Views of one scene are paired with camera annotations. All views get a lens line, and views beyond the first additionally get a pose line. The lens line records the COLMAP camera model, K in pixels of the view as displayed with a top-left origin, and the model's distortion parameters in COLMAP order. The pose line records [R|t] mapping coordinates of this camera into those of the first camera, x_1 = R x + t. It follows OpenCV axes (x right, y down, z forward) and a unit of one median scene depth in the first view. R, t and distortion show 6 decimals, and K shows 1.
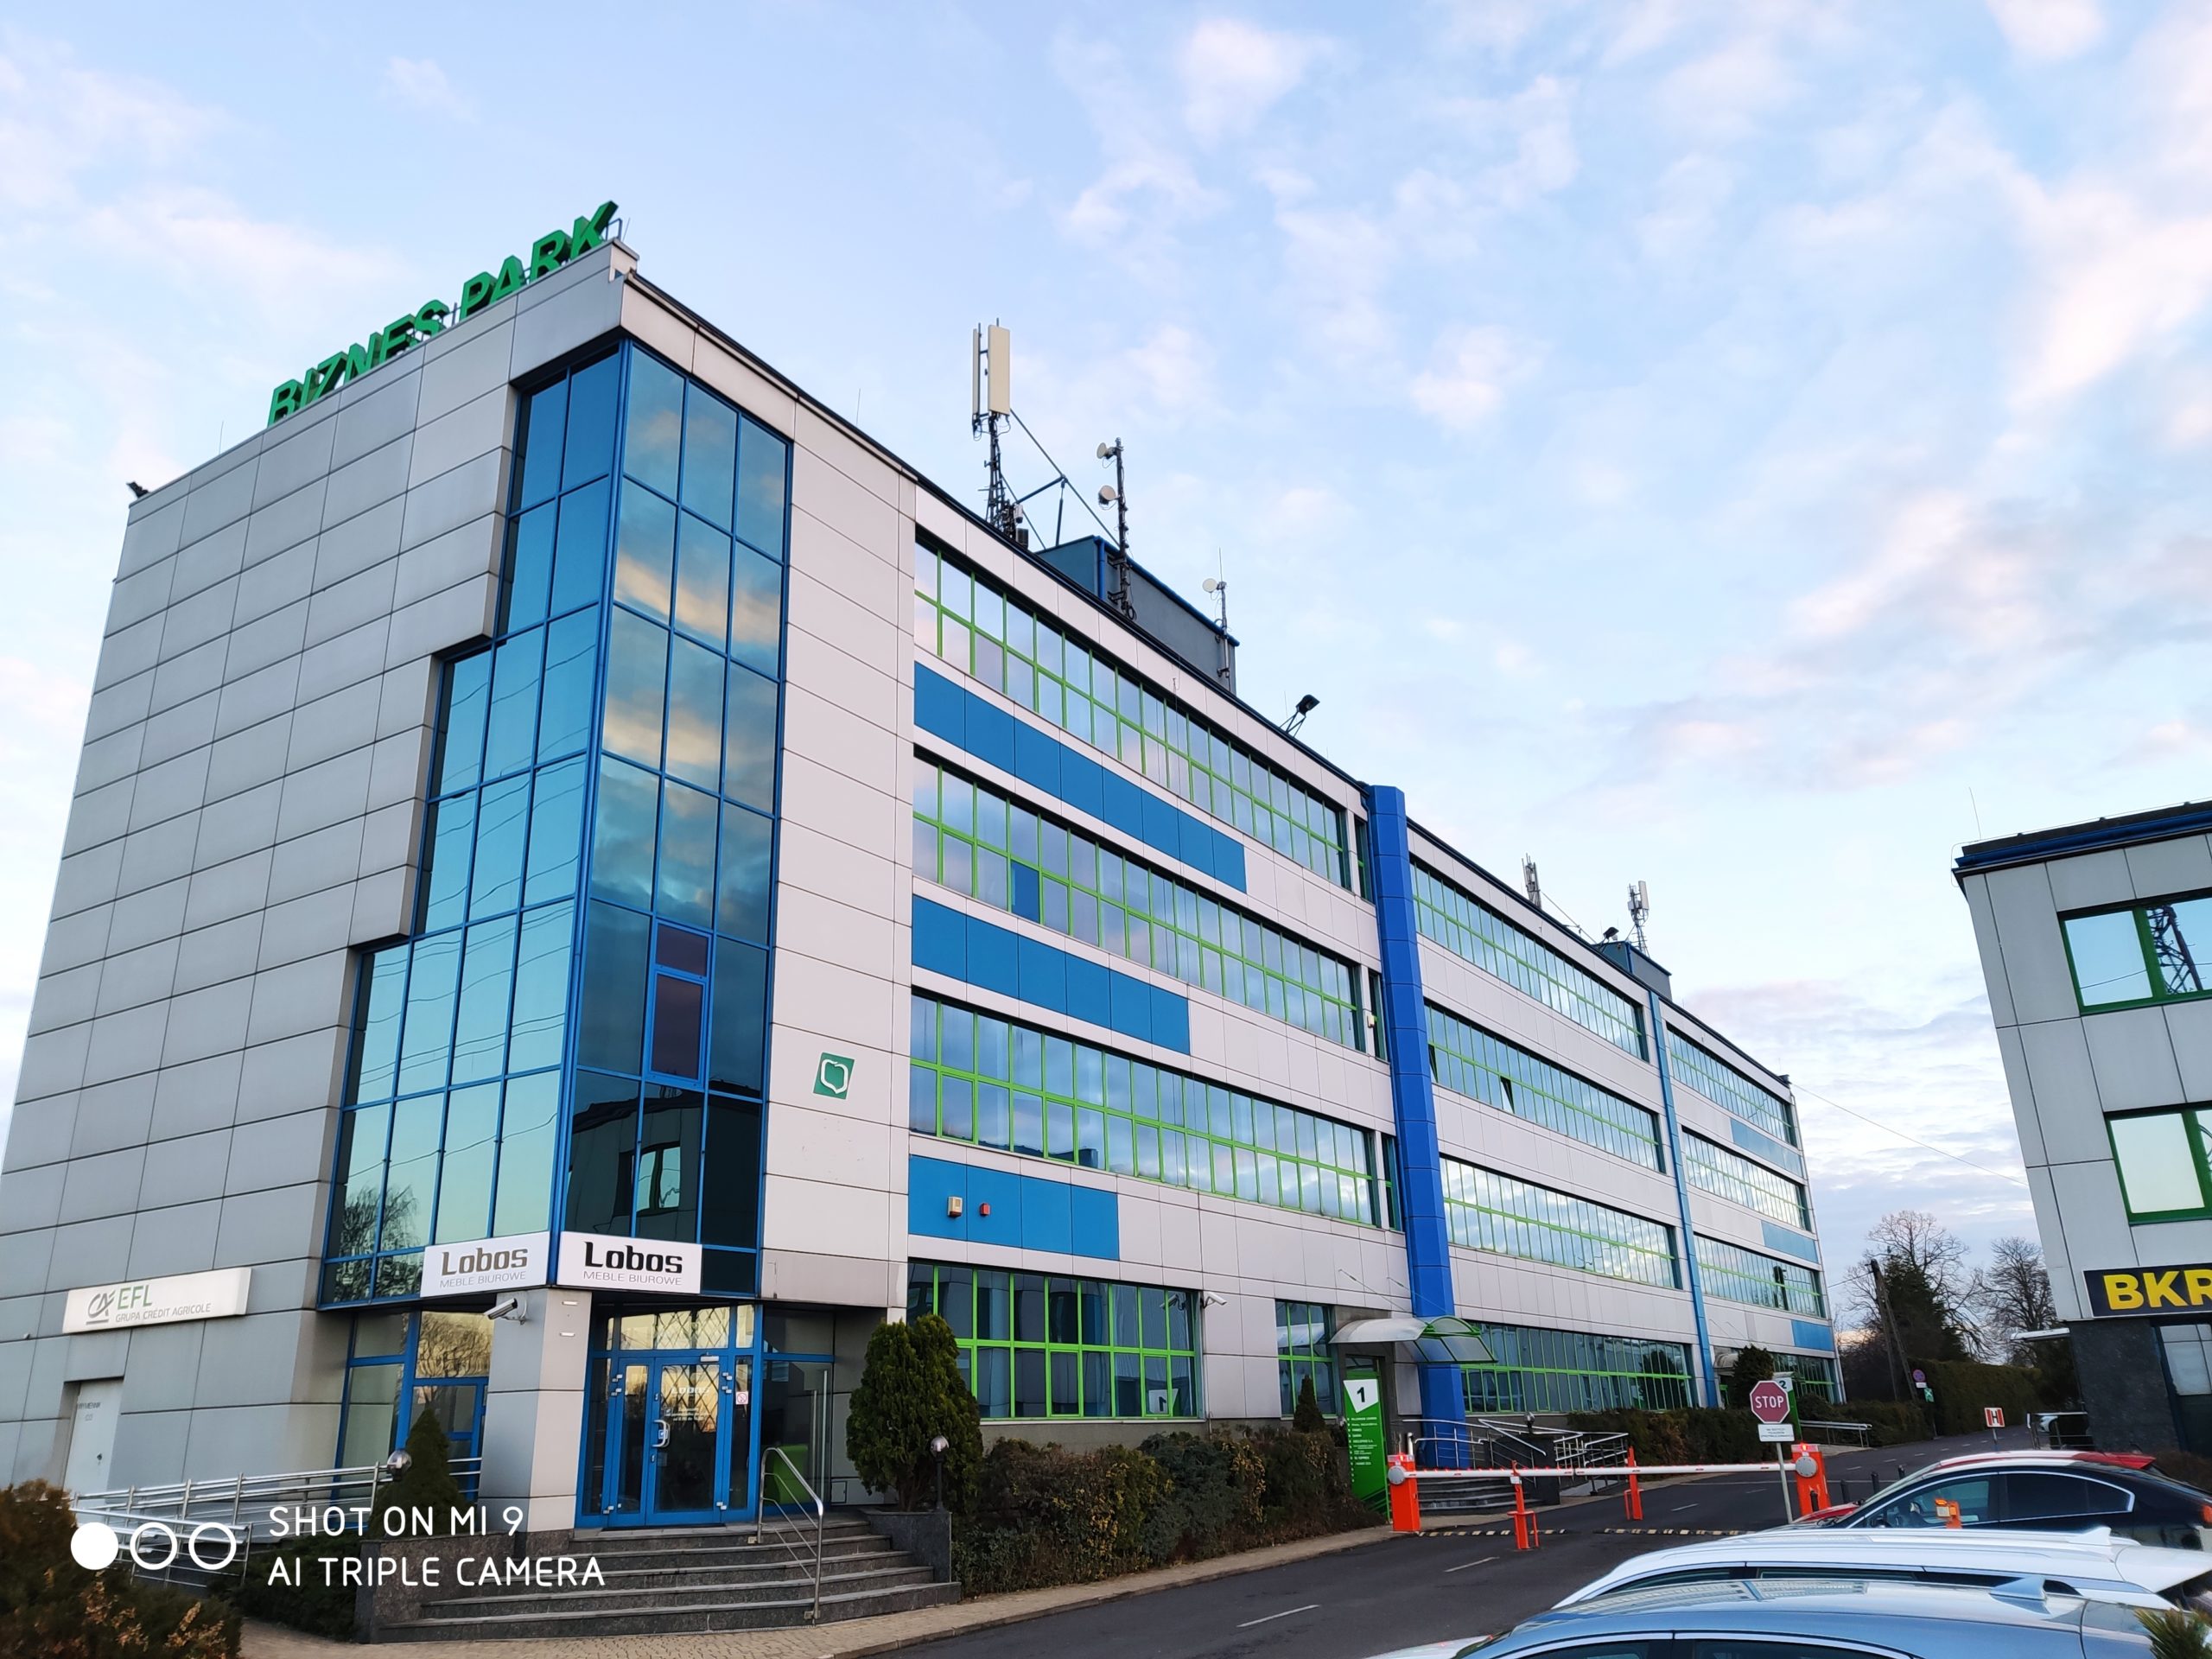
lens RADIAL K [[1674.9, 0, 1083.6], [0, 1674.9, 828.1], [0, 0, 1]] dist [0.023479, -0.018023]
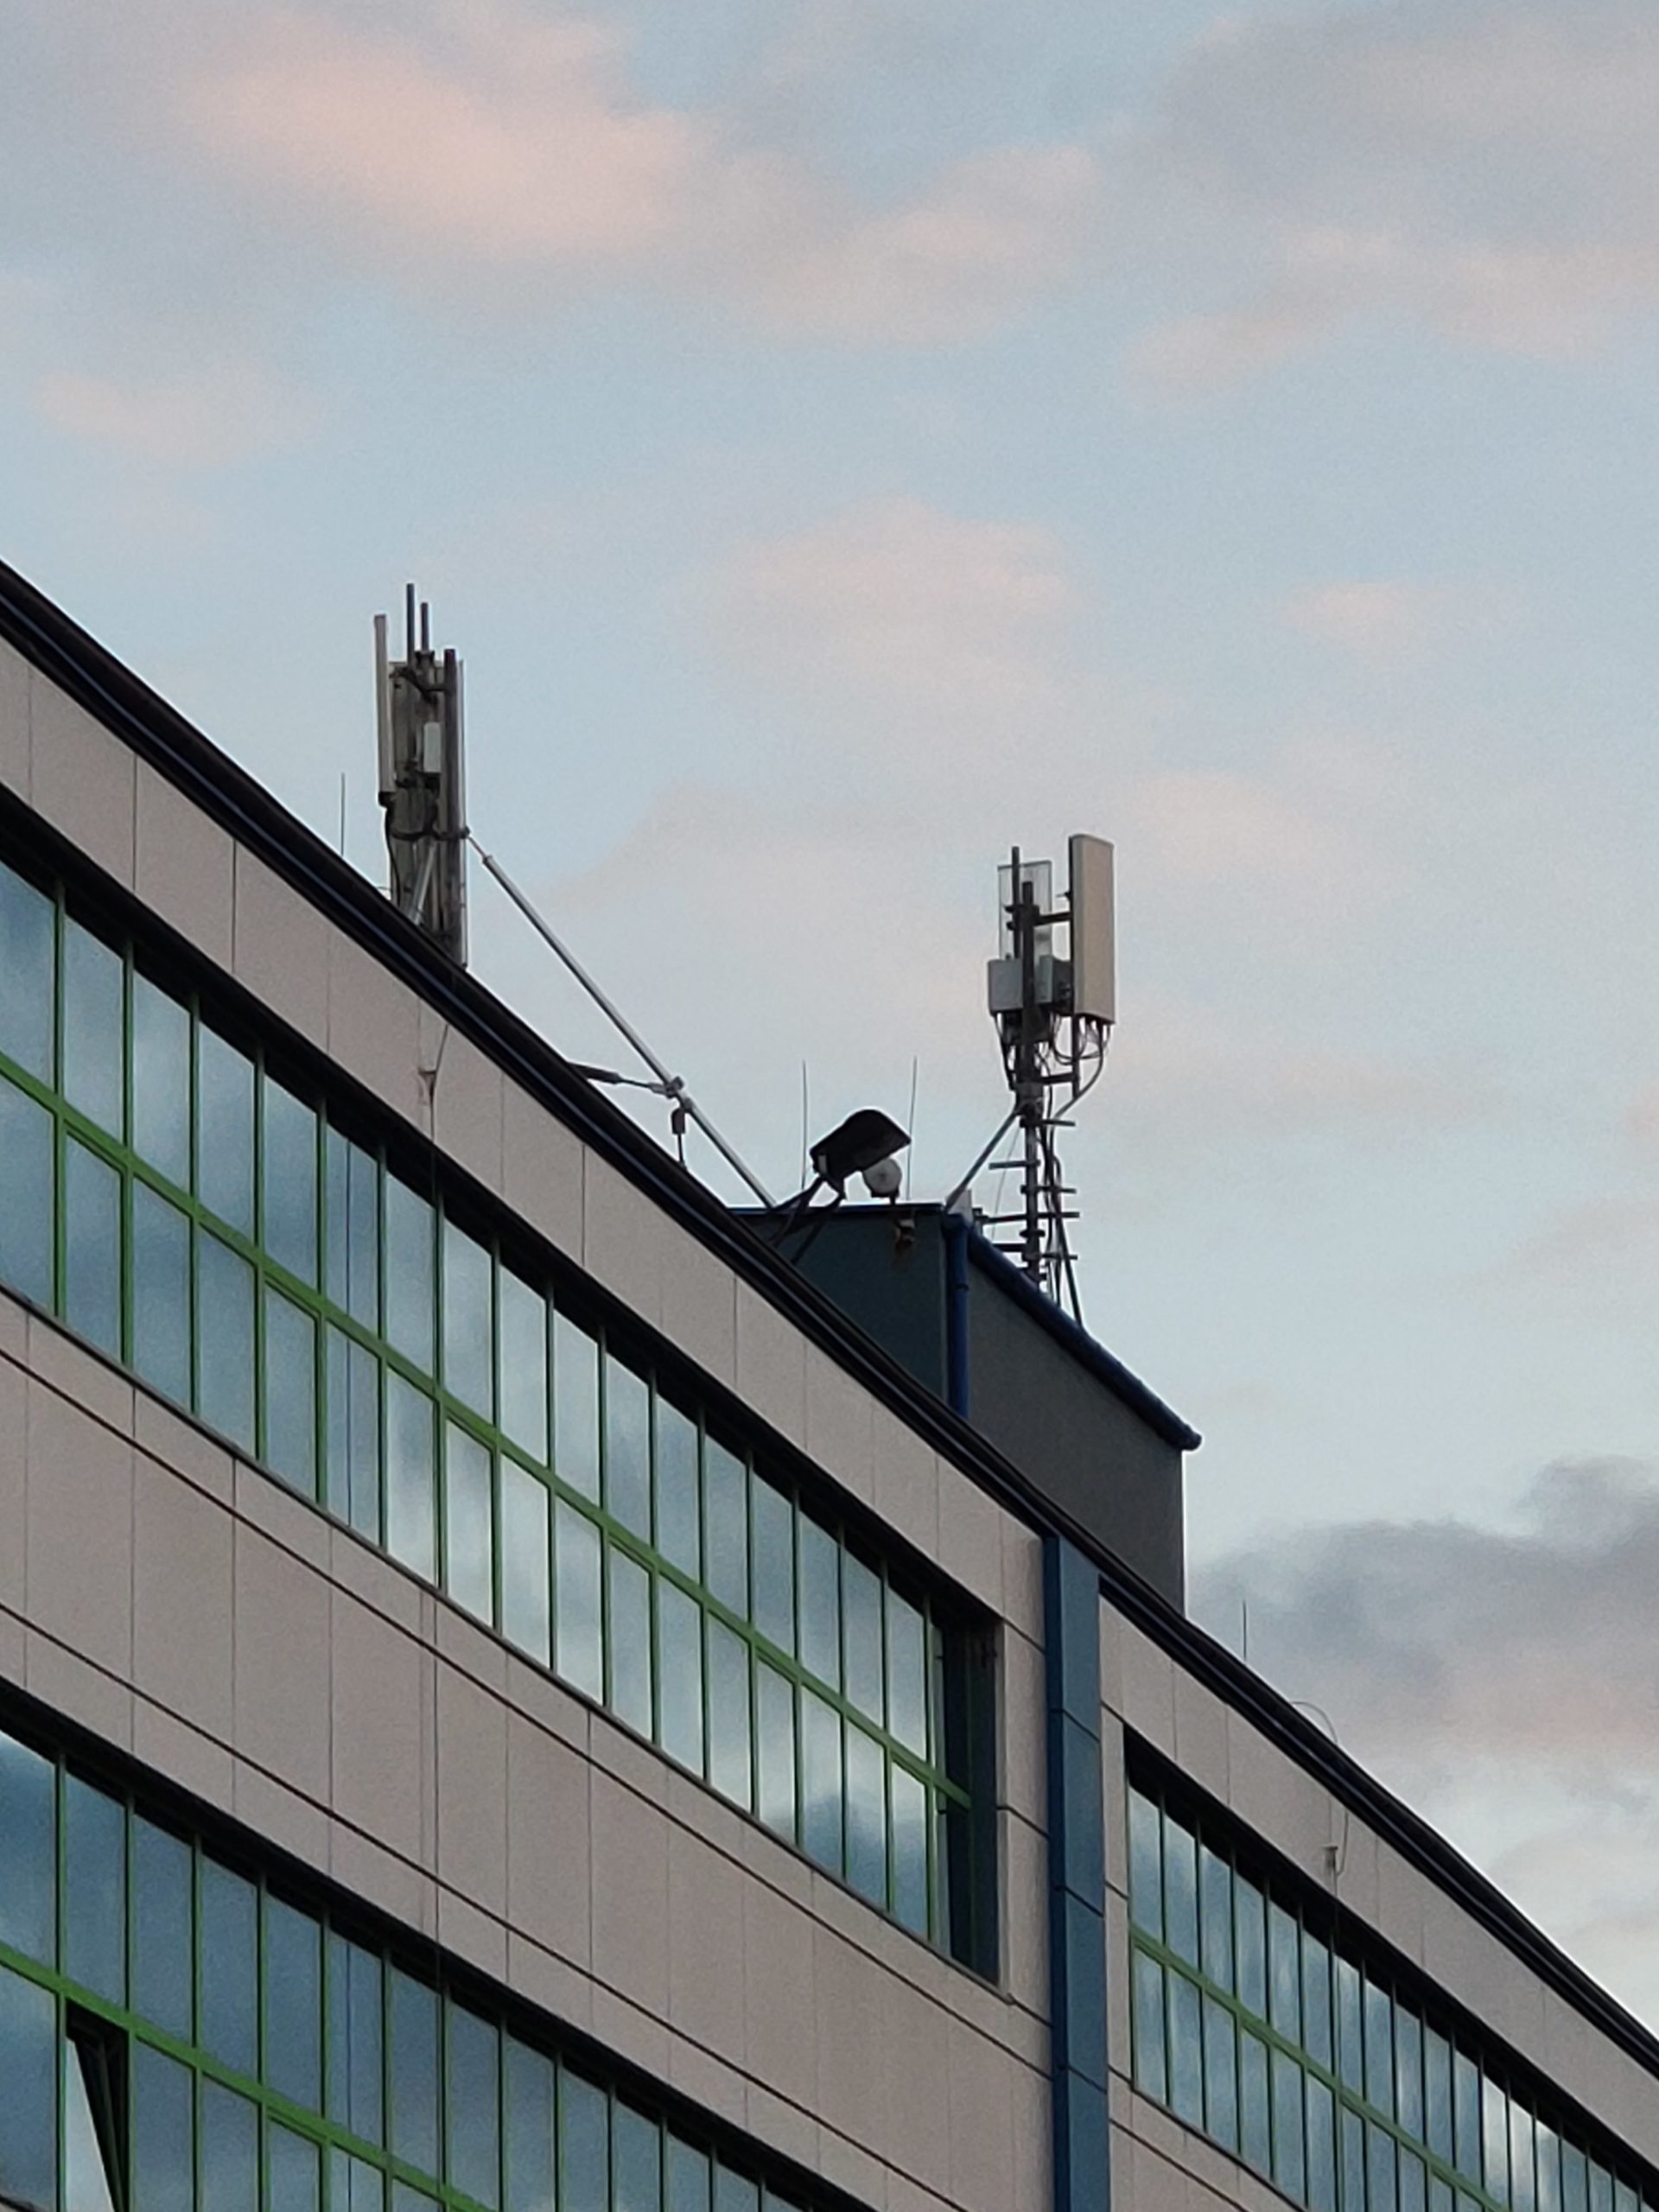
lens RADIAL K [[11467.8, 0, 828.1], [0, 11467.8, 1103.4], [0, 0, 1]] dist [-1.365519, 0.000000]
pose [[0.950815, 0.088472, 0.296856, -0.006405], [-0.110035, 0.992309, 0.056701, -0.003180], [-0.289556, -0.086577, 0.953237, -0.009246]]
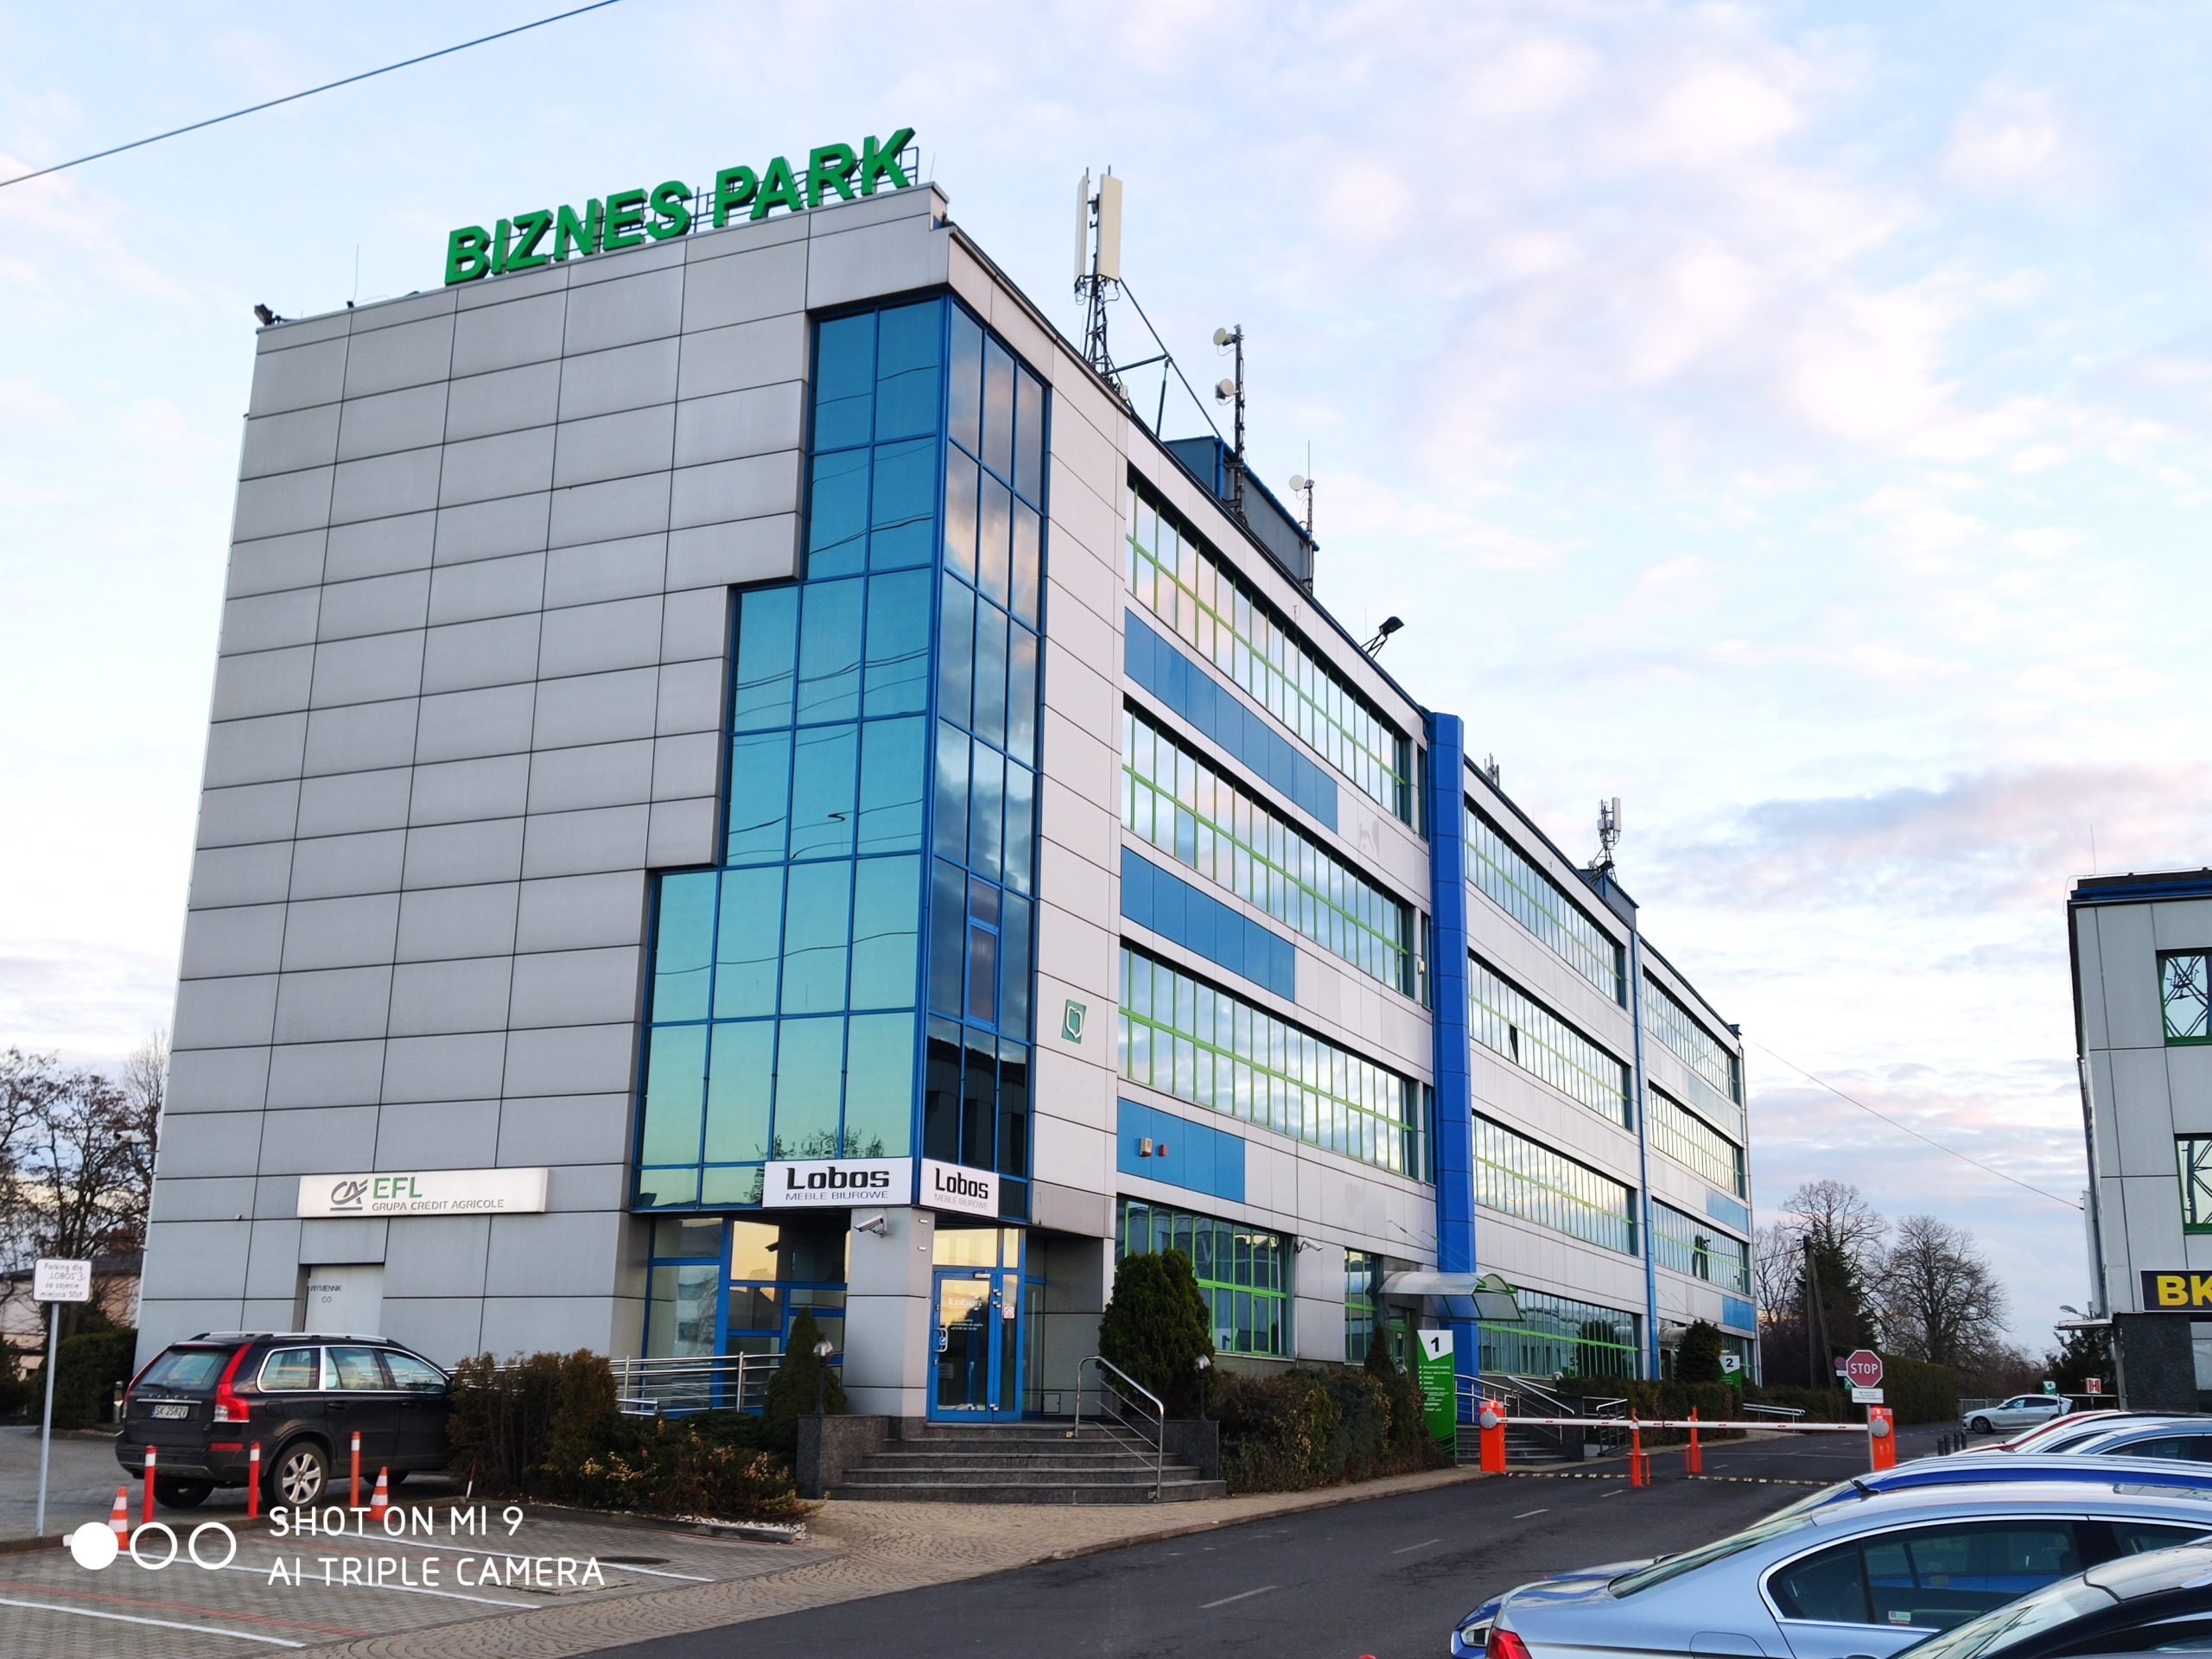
lens RADIAL K [[2197.1, 0, 1119.2], [0, 2197.1, 816.5], [0, 0, 1]] dist [0.056368, 0.000000]
pose [[0.985186, 0.085945, 0.148401, -0.296645], [-0.098716, 0.991819, 0.080938, -0.083241], [-0.140231, -0.094389, 0.985610, -0.312388]]
